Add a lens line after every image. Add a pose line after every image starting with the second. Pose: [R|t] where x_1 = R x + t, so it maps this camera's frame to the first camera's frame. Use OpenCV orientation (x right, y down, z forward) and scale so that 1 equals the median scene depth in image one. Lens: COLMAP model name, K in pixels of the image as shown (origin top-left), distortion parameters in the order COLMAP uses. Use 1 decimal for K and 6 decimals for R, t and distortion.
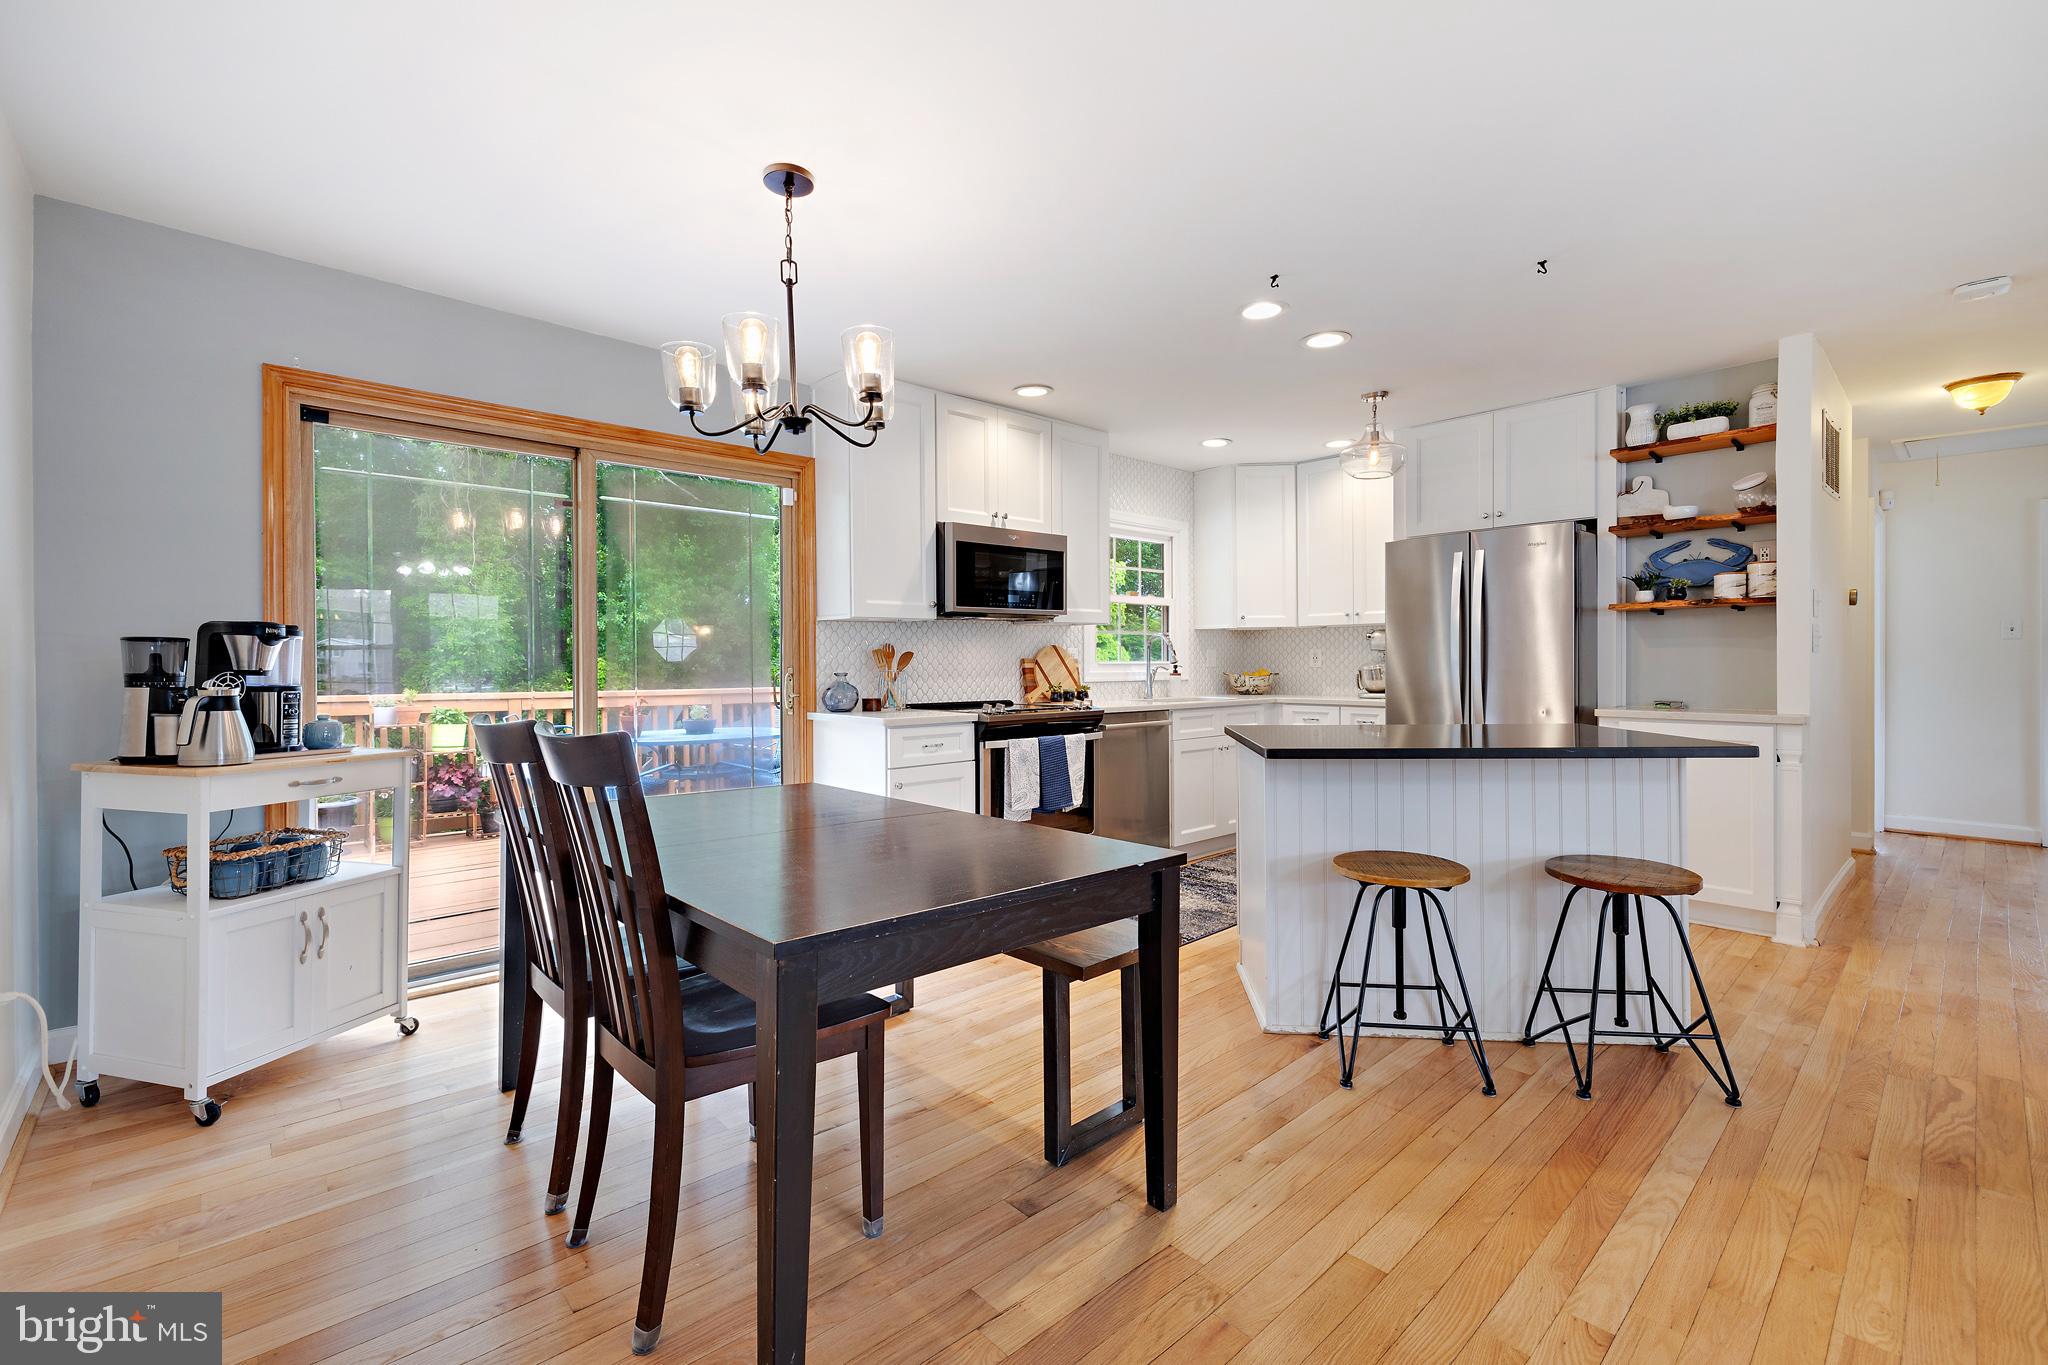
lens RADIAL K [[866.5, 0, 1024.2], [0, 866.5, 672.7], [0, 0, 1]] dist [0.001834, 0.000577]
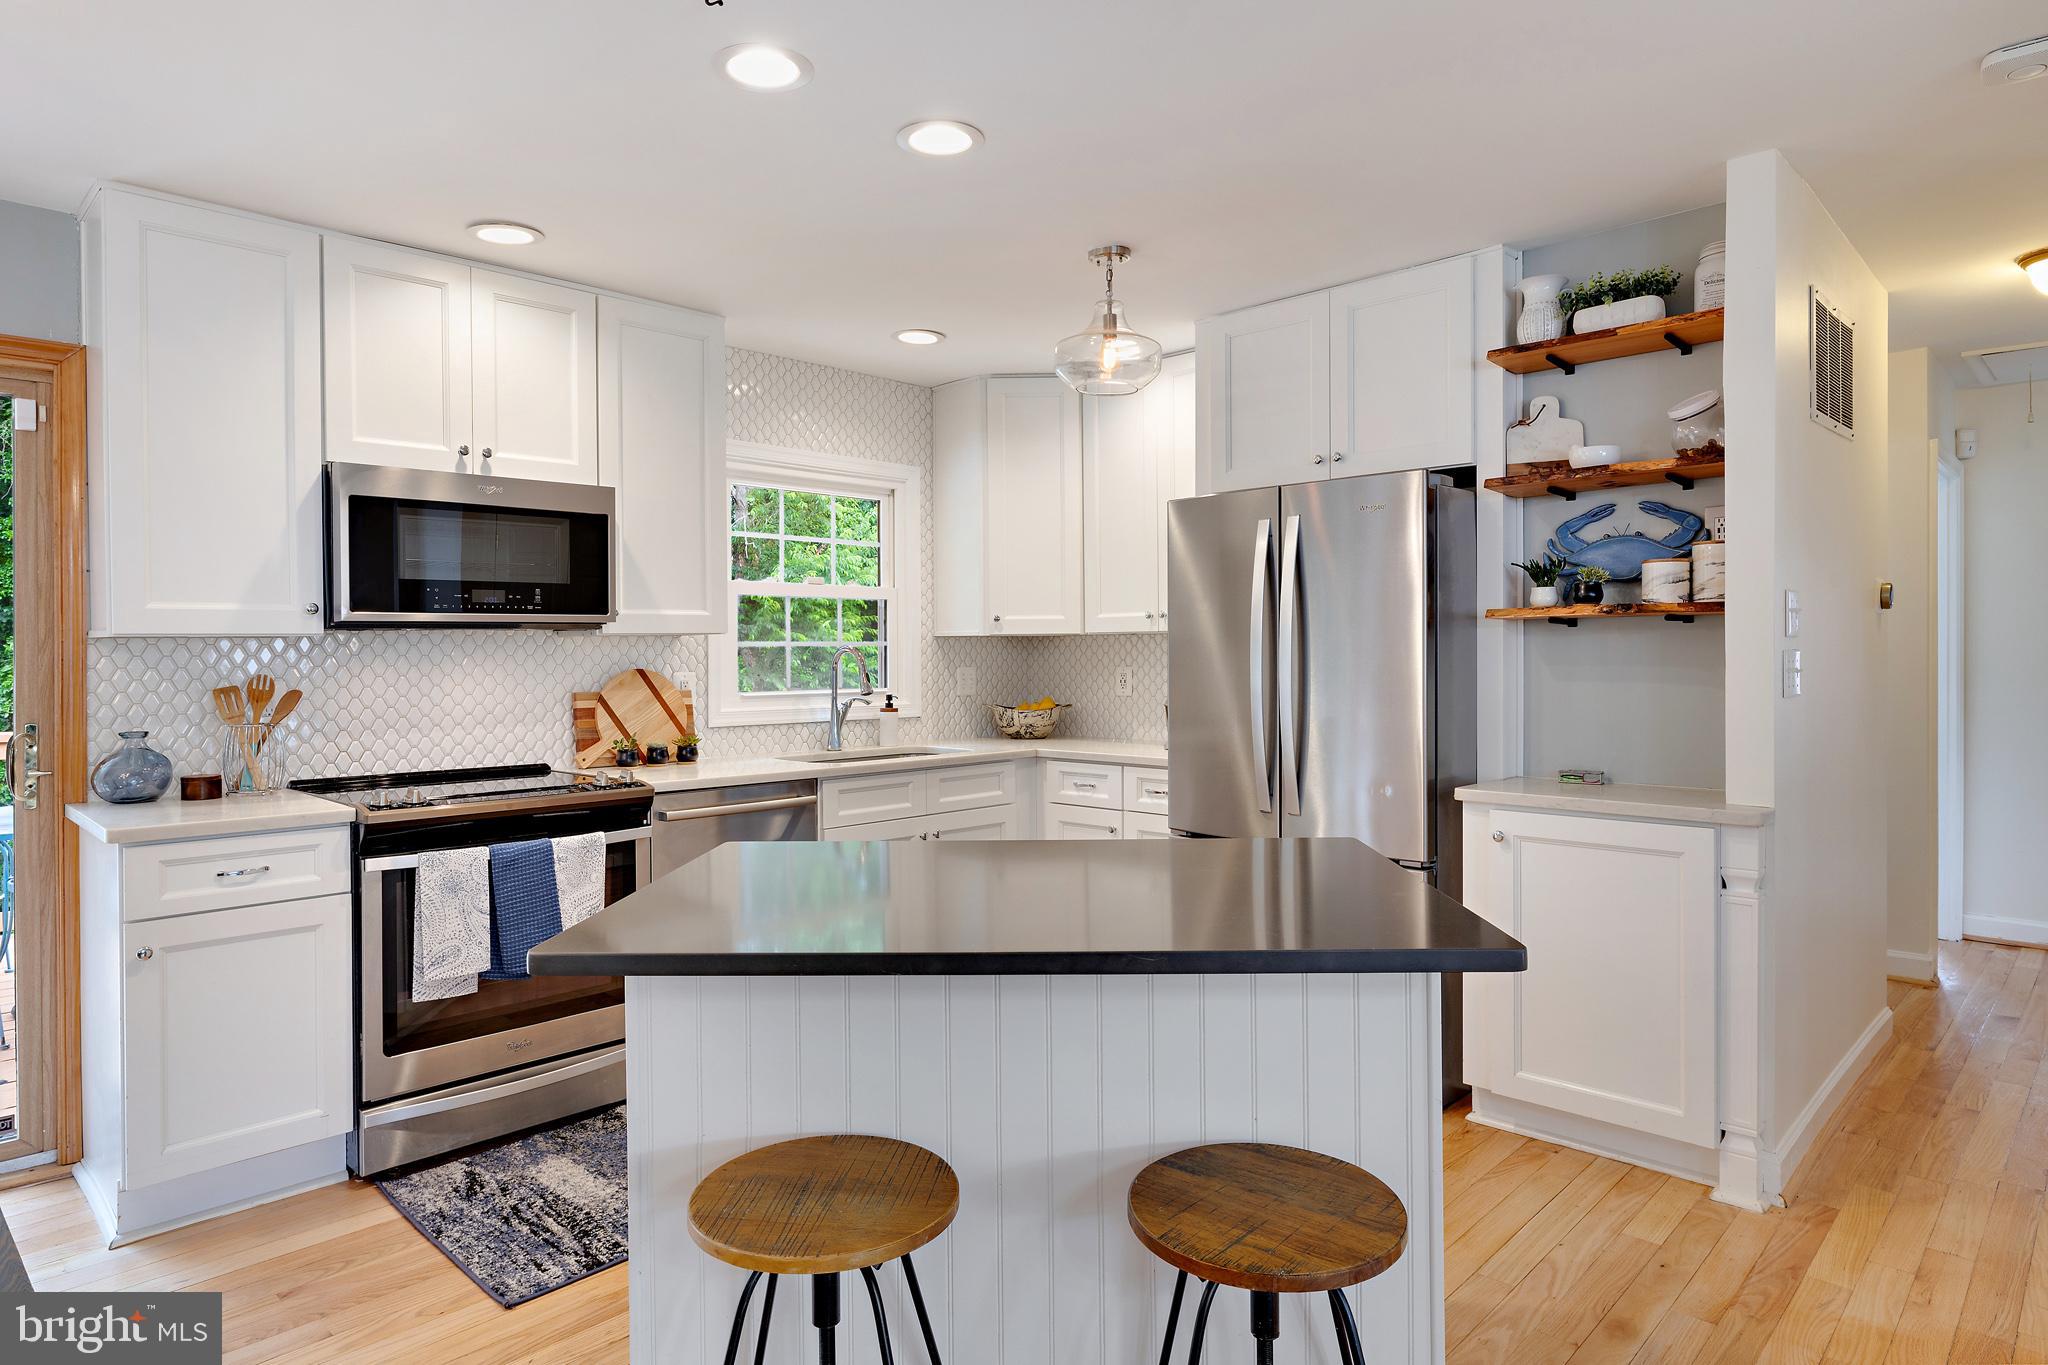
lens RADIAL K [[1163.0, 0, 1014.8], [0, 1163.0, 671.9], [0, 0, 1]] dist [-0.006821, 0.001626]
pose [[0.998308, -0.001693, 0.058123, 0.296671], [0.001558, 0.999996, 0.002355, -0.037498], [-0.058127, -0.002260, 0.998307, 0.215405]]
